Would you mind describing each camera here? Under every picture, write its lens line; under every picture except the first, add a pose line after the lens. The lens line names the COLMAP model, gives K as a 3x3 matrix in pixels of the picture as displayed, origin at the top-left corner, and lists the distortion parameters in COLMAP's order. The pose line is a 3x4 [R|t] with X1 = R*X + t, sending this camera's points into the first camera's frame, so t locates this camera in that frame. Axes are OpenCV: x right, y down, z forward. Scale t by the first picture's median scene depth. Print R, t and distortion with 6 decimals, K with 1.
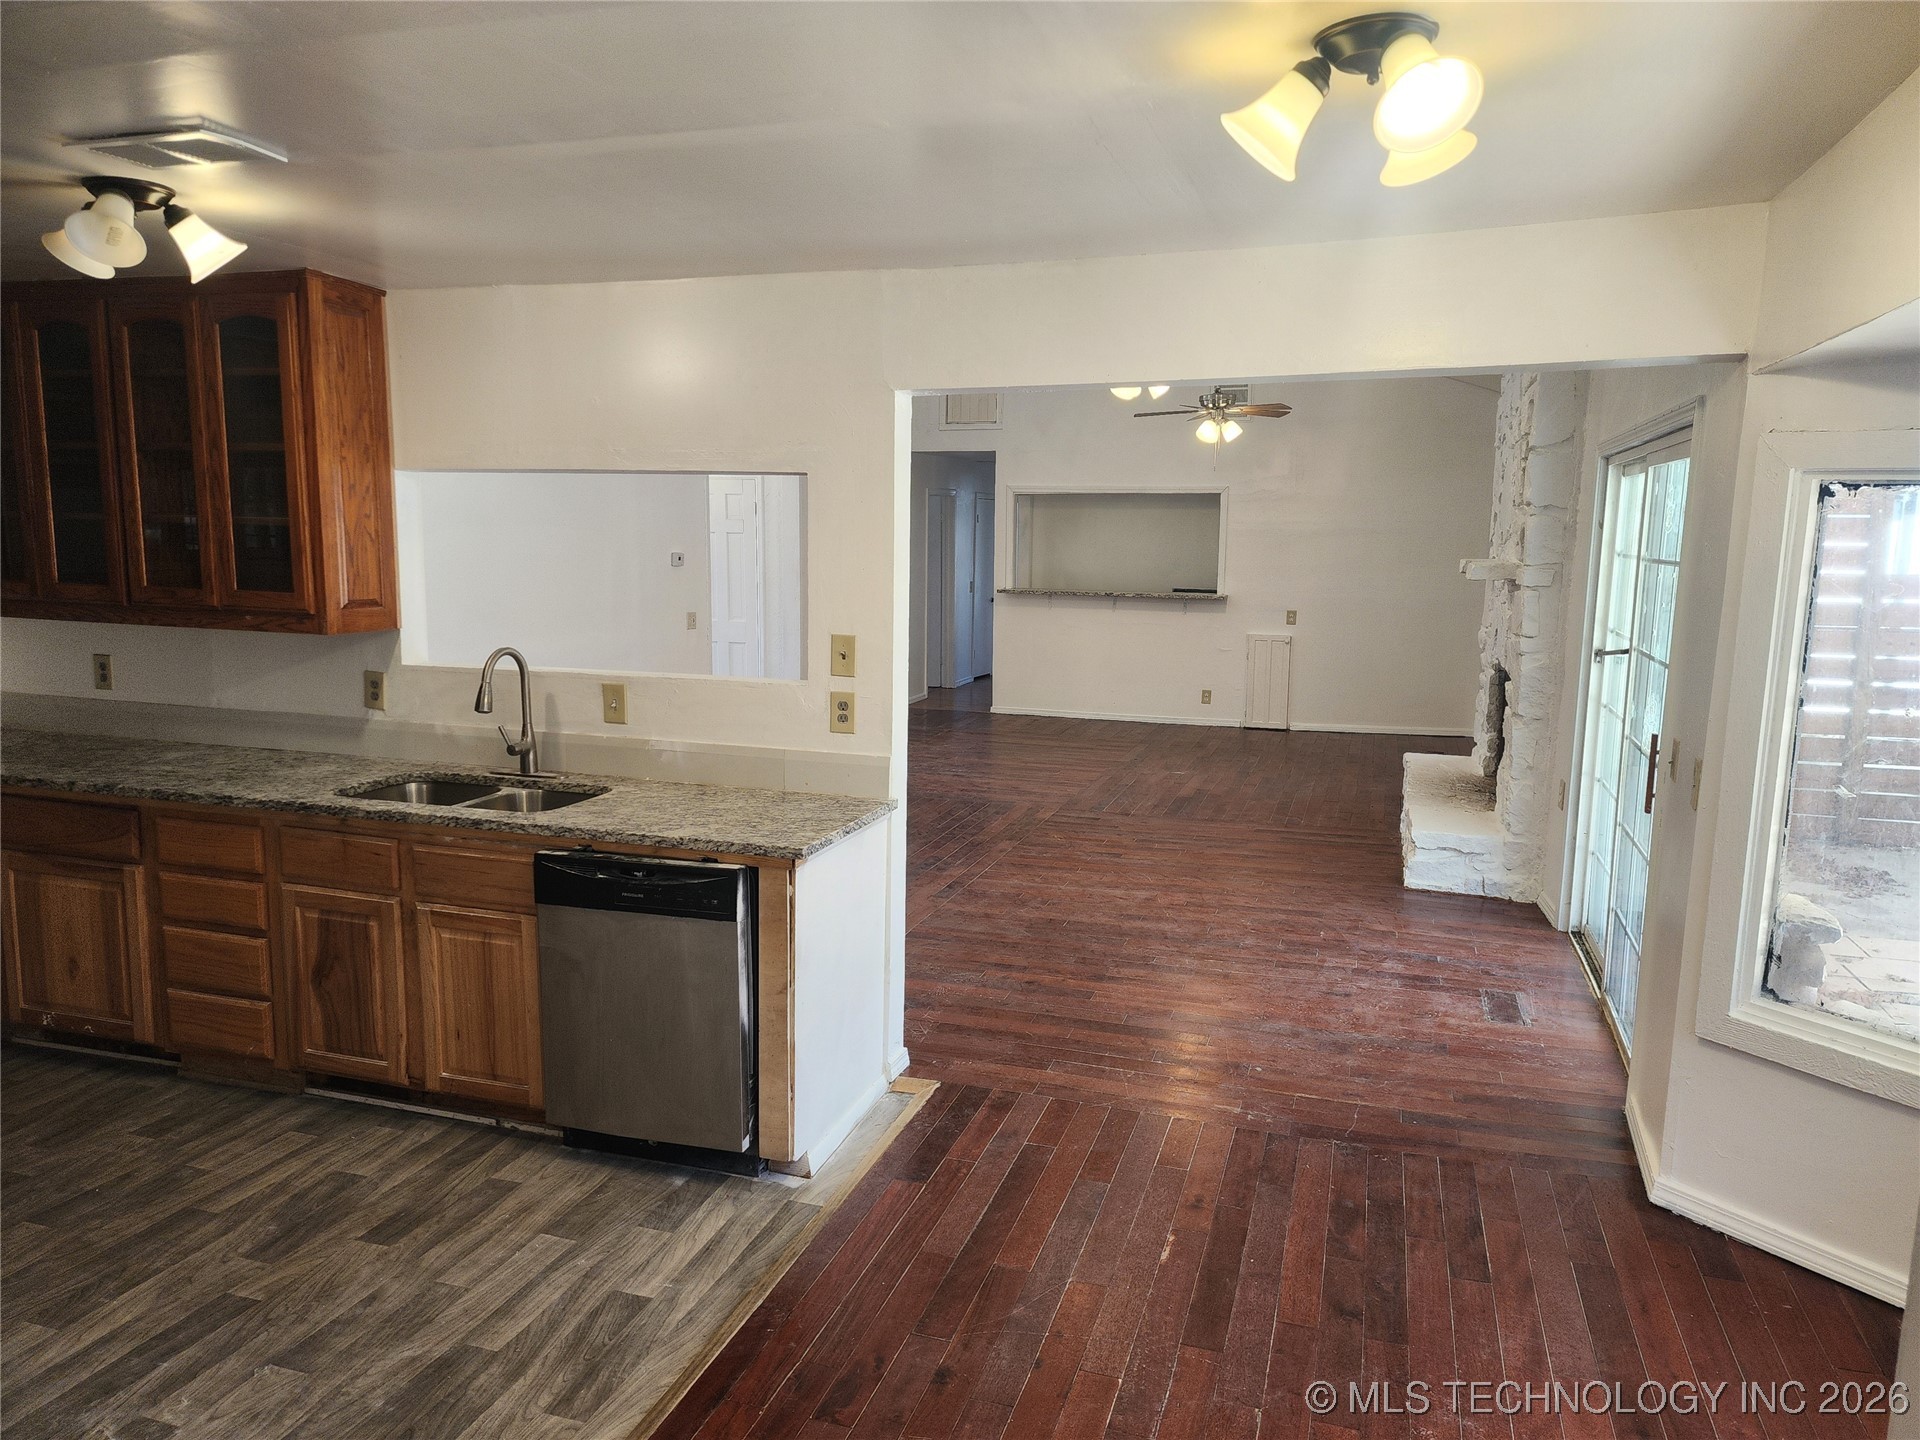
lens RADIAL K [[1290.5, 0, 970.7], [0, 1290.5, 718.5], [0, 0, 1]] dist [0.068179, -0.057479]
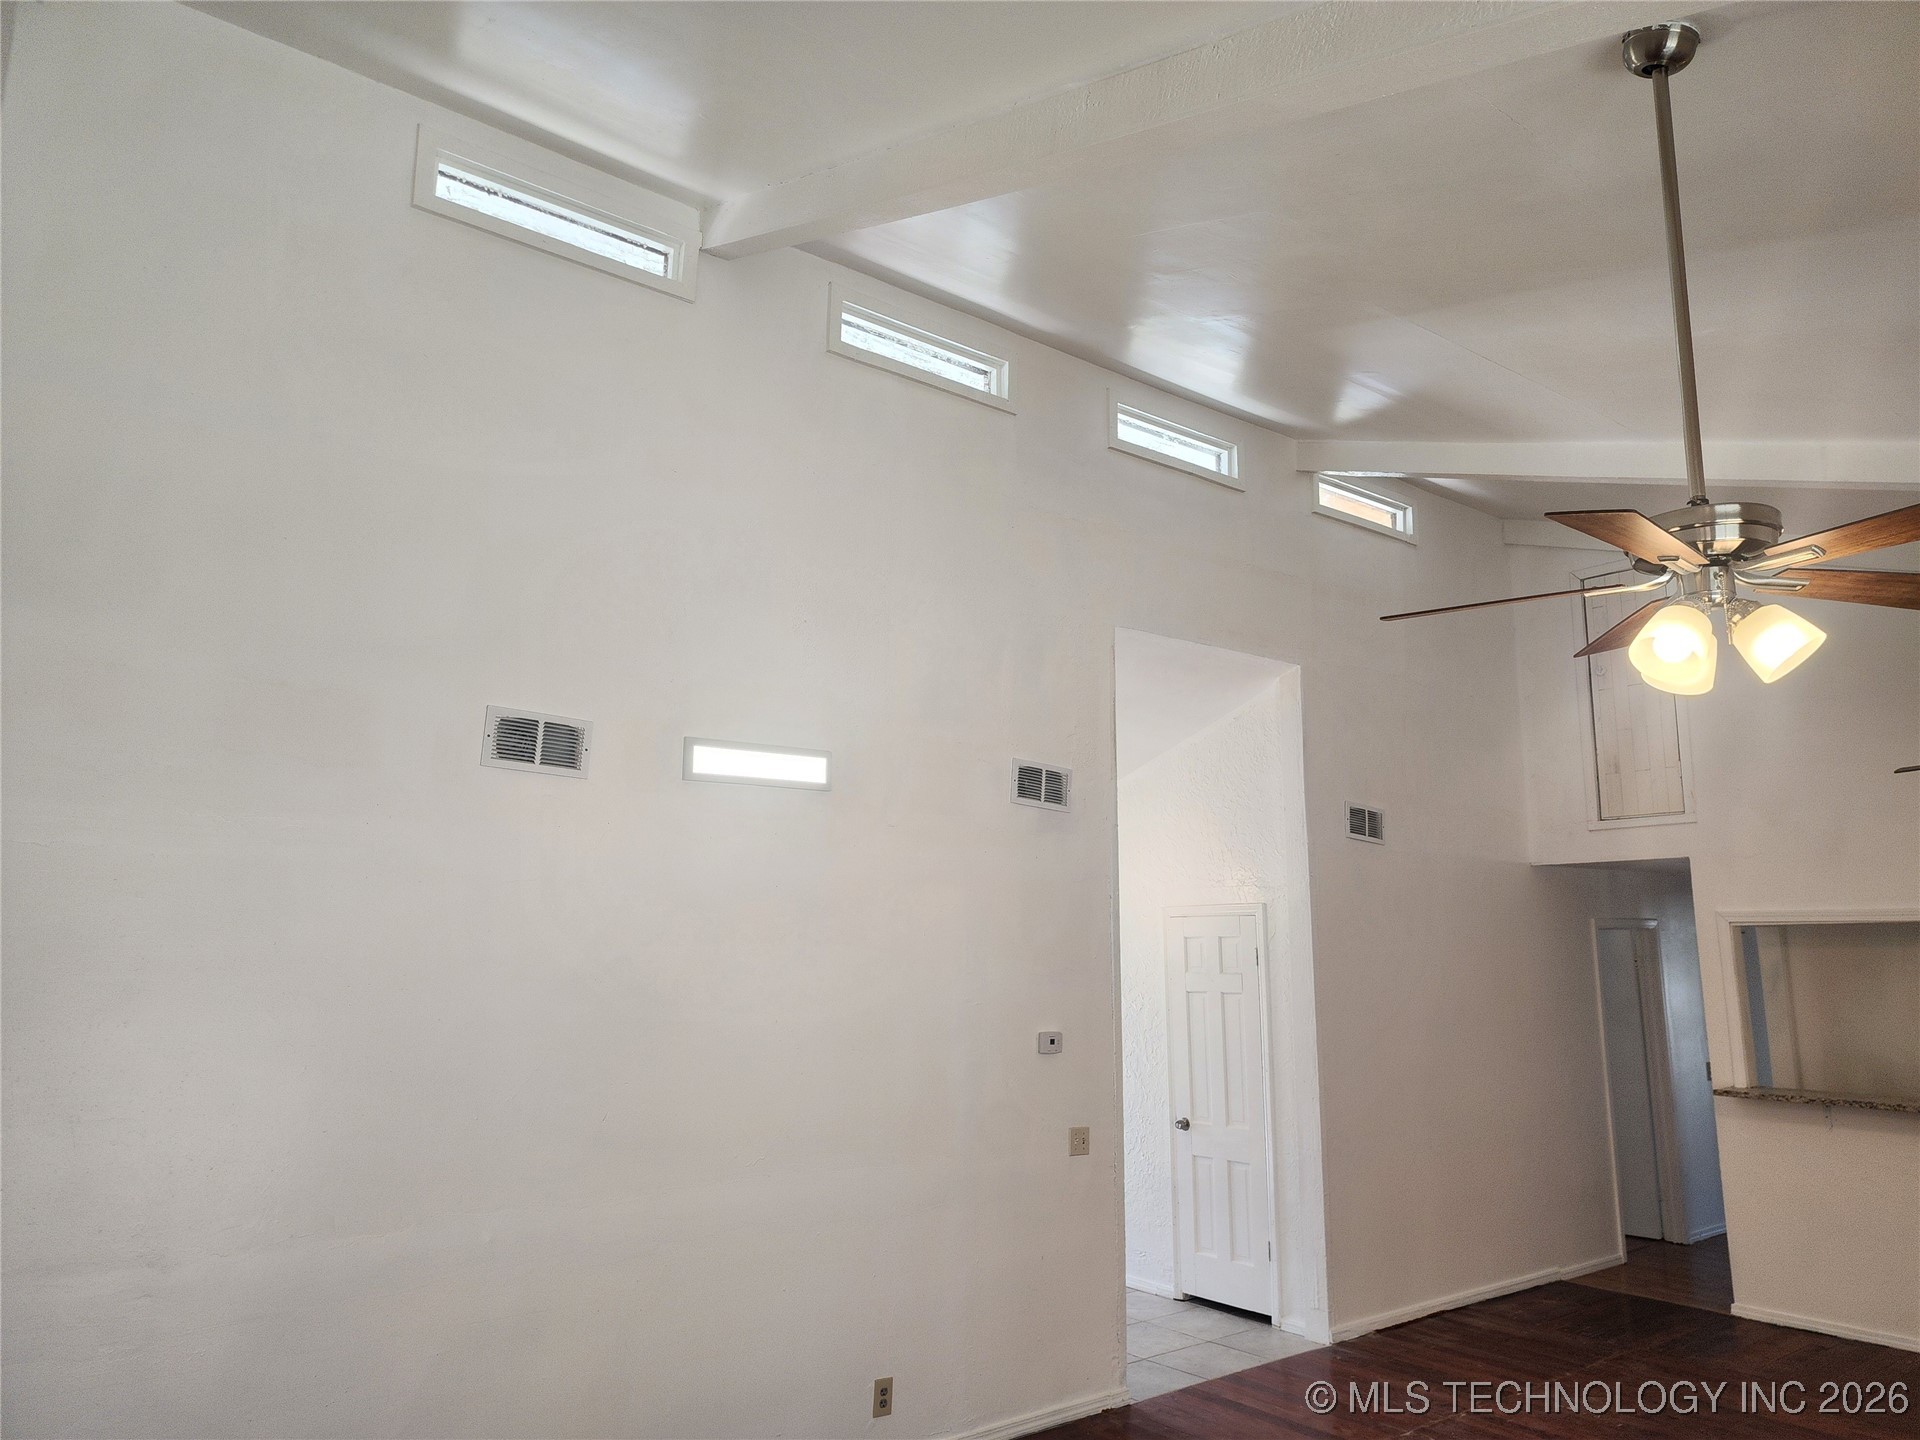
lens RADIAL K [[1290.5, 0, 970.7], [0, 1290.5, 718.5], [0, 0, 1]] dist [0.068179, -0.057479]
pose [[0.835461, -0.110982, -0.538227, 0.076545], [-0.070306, 0.949763, -0.304972, -0.053385], [0.545034, 0.292633, 0.785687, 0.293617]]
